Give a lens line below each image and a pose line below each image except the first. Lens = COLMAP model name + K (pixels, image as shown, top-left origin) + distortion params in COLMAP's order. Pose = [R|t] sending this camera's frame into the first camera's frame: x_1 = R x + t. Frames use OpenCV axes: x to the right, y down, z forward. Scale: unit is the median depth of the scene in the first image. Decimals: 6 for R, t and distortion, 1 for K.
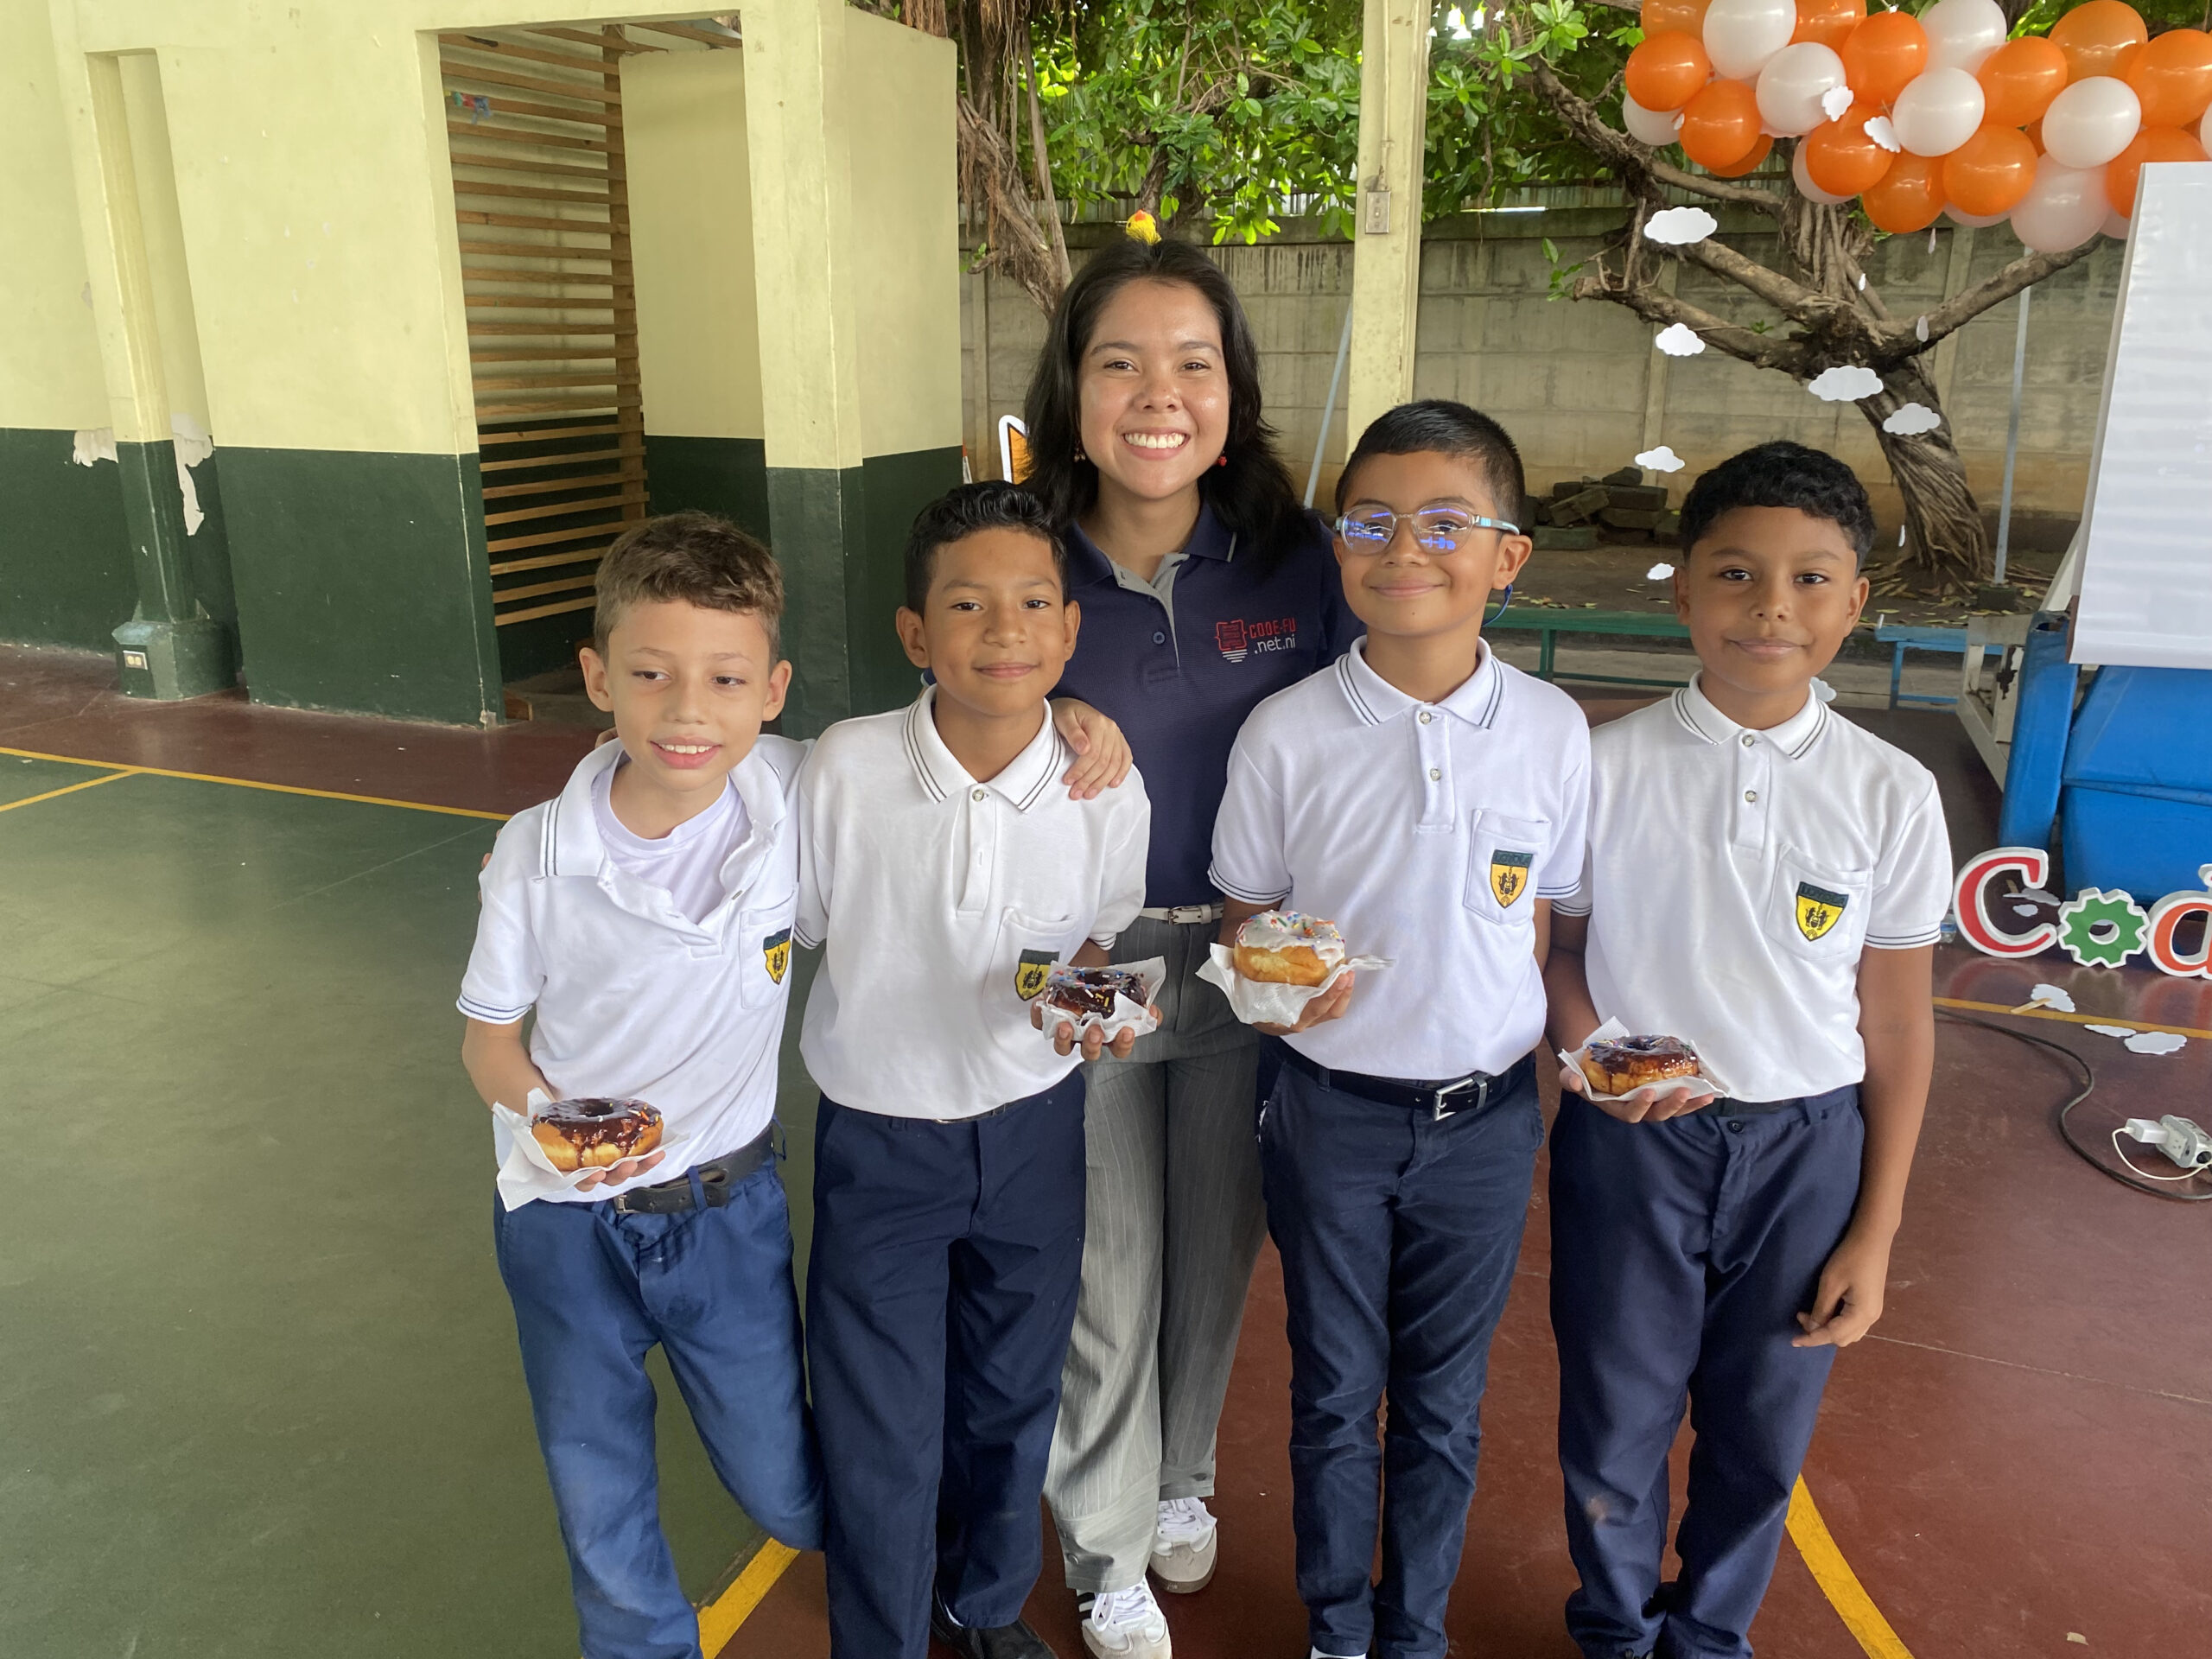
lens RADIAL K [[1677.1, 0, 1106.0], [0, 1677.1, 829.5], [0, 0, 1]] dist [-0.045130, -0.006058]
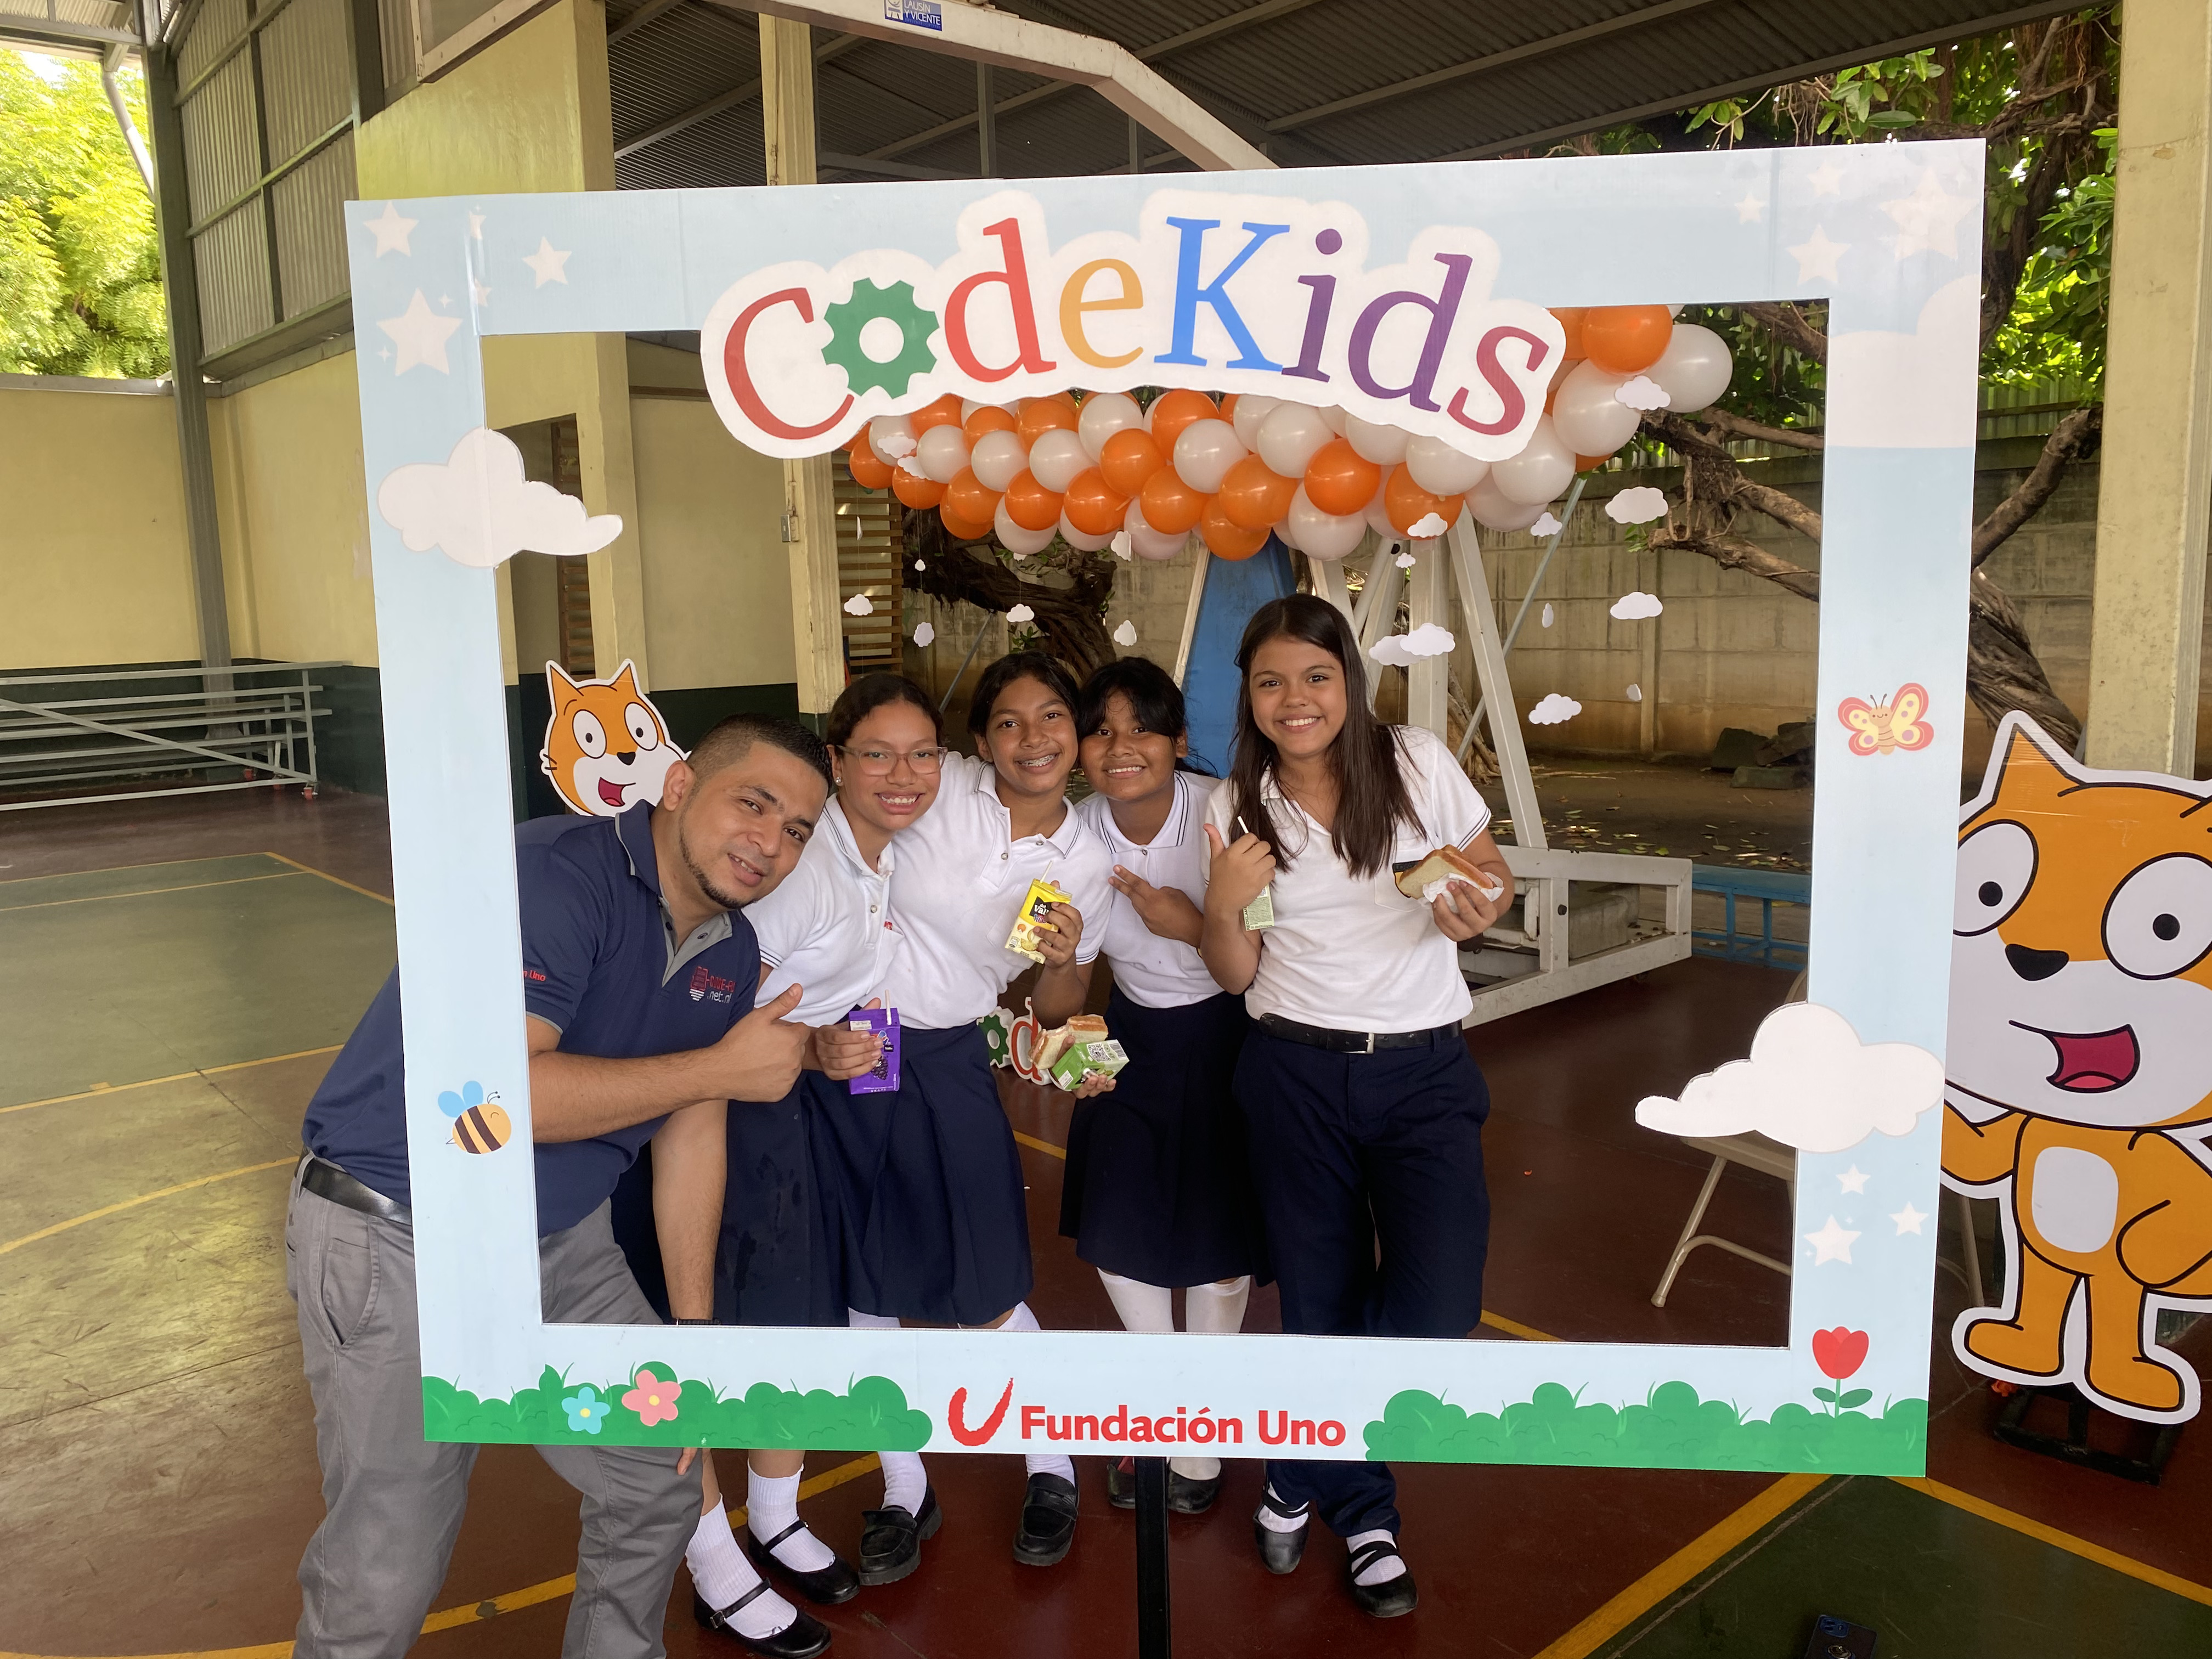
lens RADIAL K [[1675.9, 0, 1106.0], [0, 1675.9, 829.5], [0, 0, 1]] dist [-0.008454, -0.005536]
pose [[0.869446, 0.053423, -0.491131, 0.416638], [-0.119137, 0.987469, -0.103495, 0.007146], [0.479448, 0.148495, 0.864916, -0.050778]]
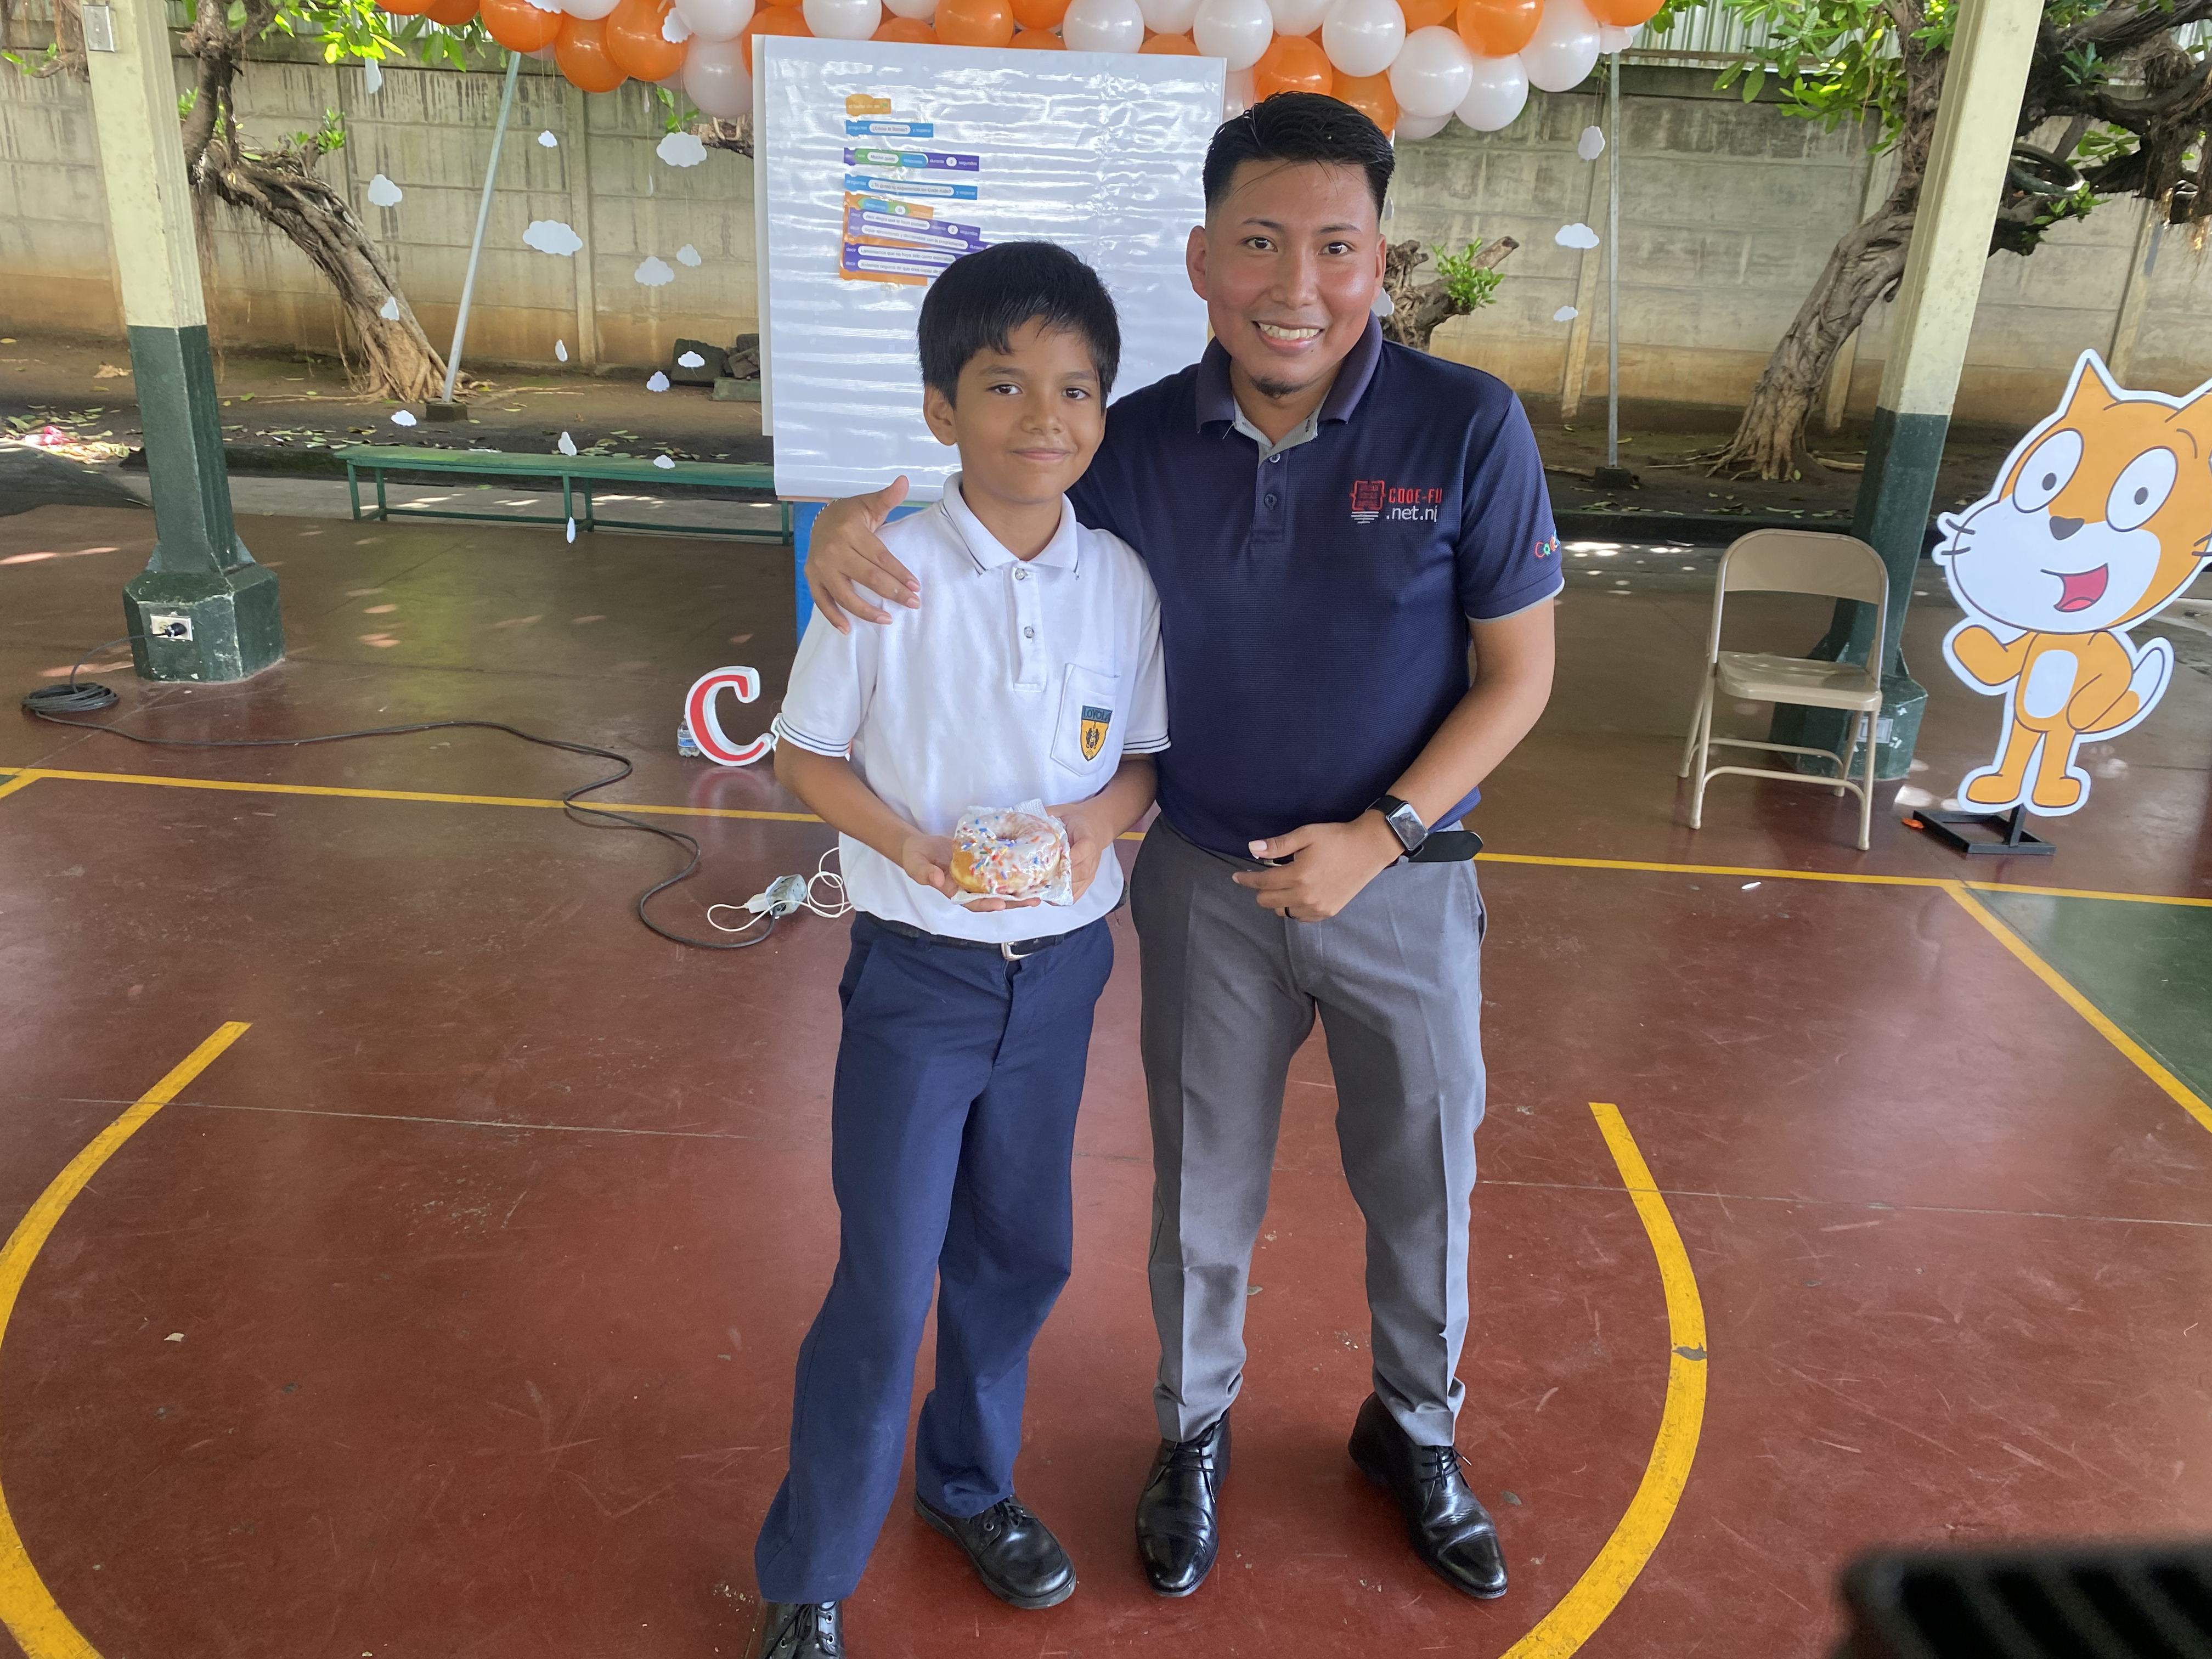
lens RADIAL K [[1645.8, 0, 1106.0], [0, 1645.8, 829.5], [0, 0, 1]] dist [-0.009873, -0.004262]
pose [[0.943280, -0.066926, 0.325183, 0.136205], [0.038534, 0.994921, 0.092986, 0.008563], [-0.329755, -0.075181, 0.941068, -0.040411]]
